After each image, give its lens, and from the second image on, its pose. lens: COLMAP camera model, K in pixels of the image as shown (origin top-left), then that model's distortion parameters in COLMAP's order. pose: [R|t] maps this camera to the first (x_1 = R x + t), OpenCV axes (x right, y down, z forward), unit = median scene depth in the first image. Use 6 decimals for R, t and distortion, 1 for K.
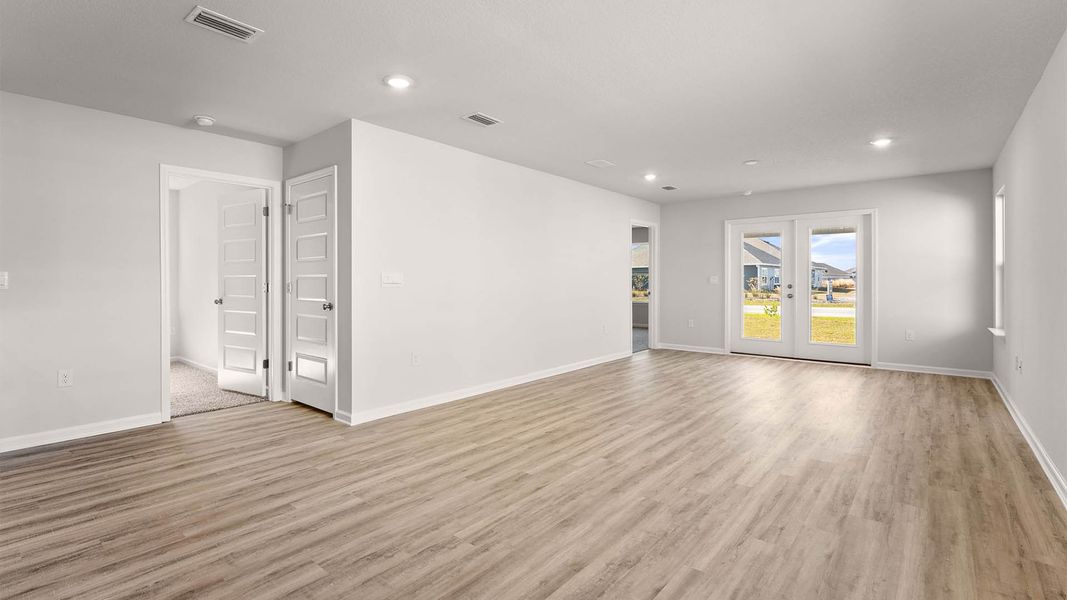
lens RADIAL K [[479.8, 0, 538.2], [0, 479.8, 283.4], [0, 0, 1]] dist [0.000146, -0.000301]
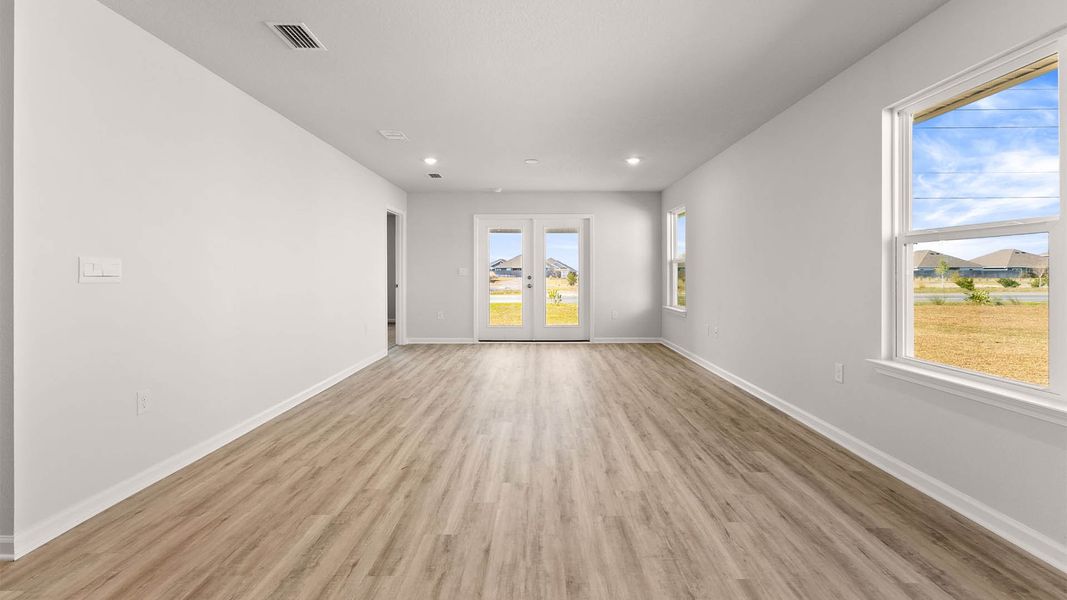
lens RADIAL K [[461.5, 0, 534.1], [0, 461.5, 274.8], [0, 0, 1]] dist [-0.001252, -0.000466]
pose [[0.770939, -0.002611, 0.636904, -0.177557], [0.003375, 0.999994, 0.000014, -0.000105], [-0.636900, 0.002139, 0.770943, 0.179363]]
